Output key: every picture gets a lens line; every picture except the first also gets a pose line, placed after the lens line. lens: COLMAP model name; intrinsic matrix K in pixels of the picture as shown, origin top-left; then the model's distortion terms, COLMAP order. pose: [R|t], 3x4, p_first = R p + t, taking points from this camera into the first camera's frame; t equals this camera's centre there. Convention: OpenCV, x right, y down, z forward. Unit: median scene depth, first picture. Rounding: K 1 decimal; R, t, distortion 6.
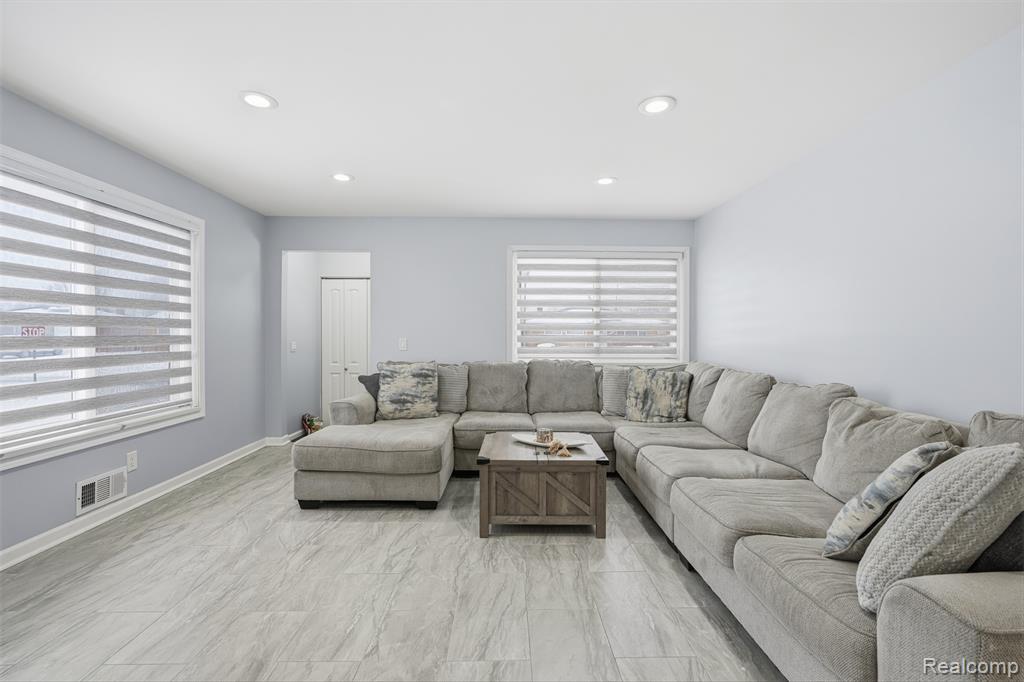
lens RADIAL K [[457.1, 0, 514.5], [0, 457.1, 337.6], [0, 0, 1]] dist [-0.011273, 0.006349]
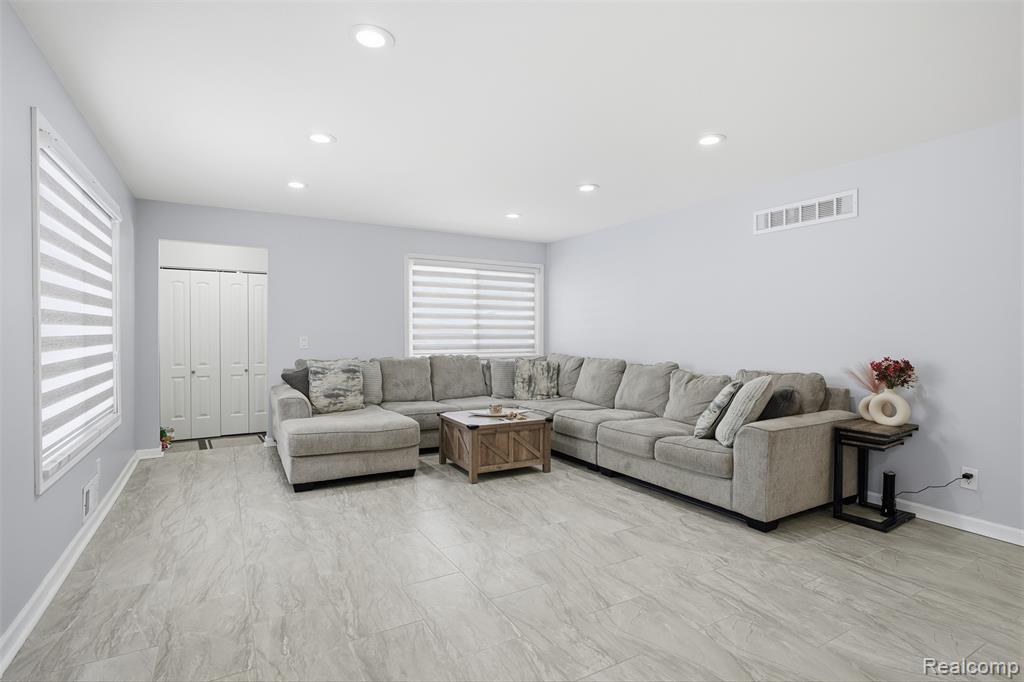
lens RADIAL K [[505.6, 0, 516.1], [0, 505.6, 337.1], [0, 0, 1]] dist [-0.002789, 0.000055]
pose [[0.873625, -0.003508, 0.486587, -0.451599], [0.002208, 0.999992, 0.003246, -0.000443], [-0.486594, -0.001761, 0.873626, -0.242686]]
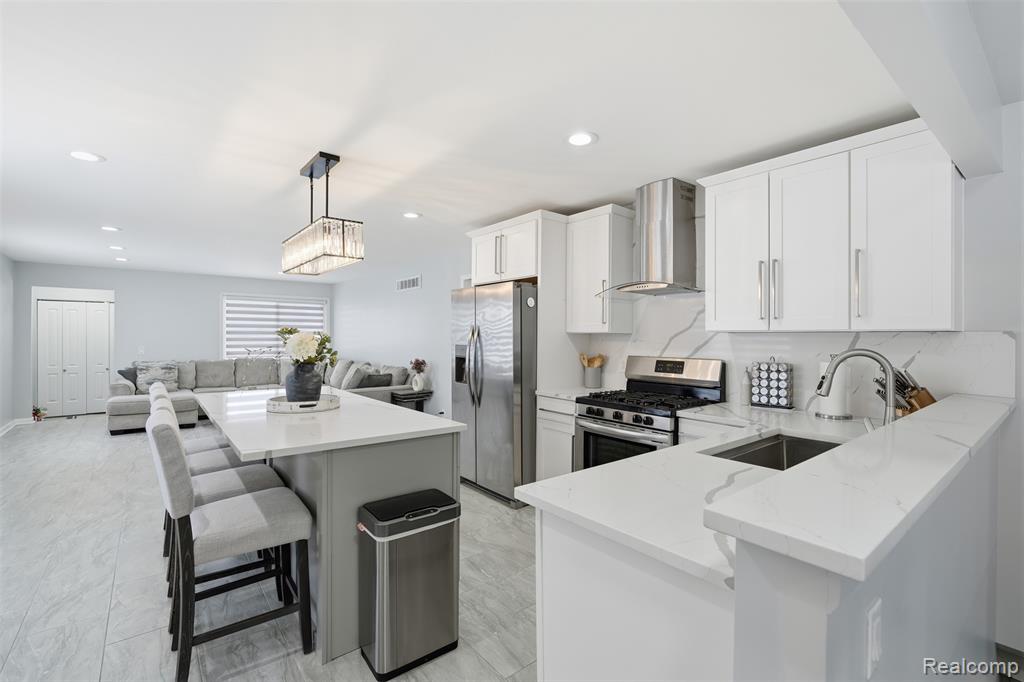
lens RADIAL K [[457.1, 0, 514.5], [0, 457.1, 337.6], [0, 0, 1]] dist [-0.011273, 0.006349]
pose [[0.790558, -0.000025, 0.612387, -0.224716], [0.001561, 0.999997, -0.001974, -0.030427], [-0.612385, 0.002517, 0.790555, -1.233965]]
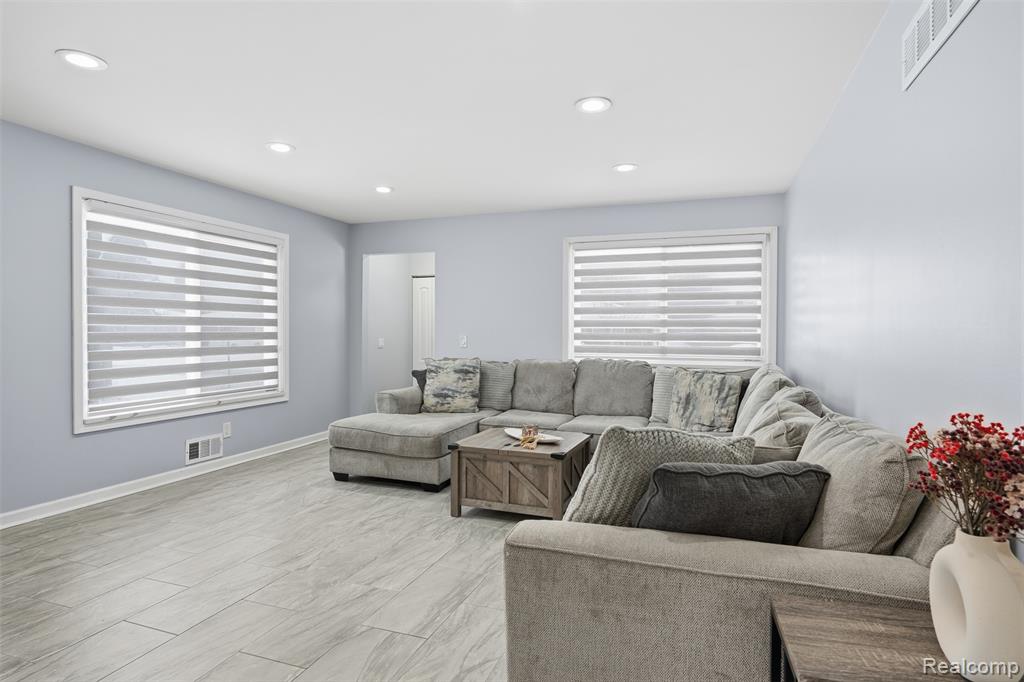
lens RADIAL K [[550.4, 0, 514.0], [0, 550.4, 335.6], [0, 0, 1]] dist [-0.002386, 0.000447]
pose [[0.935322, 0.004075, -0.353775, 0.351377], [-0.004105, 0.999991, 0.000666, 0.000592], [0.353775, 0.000829, 0.935330, -0.124134]]
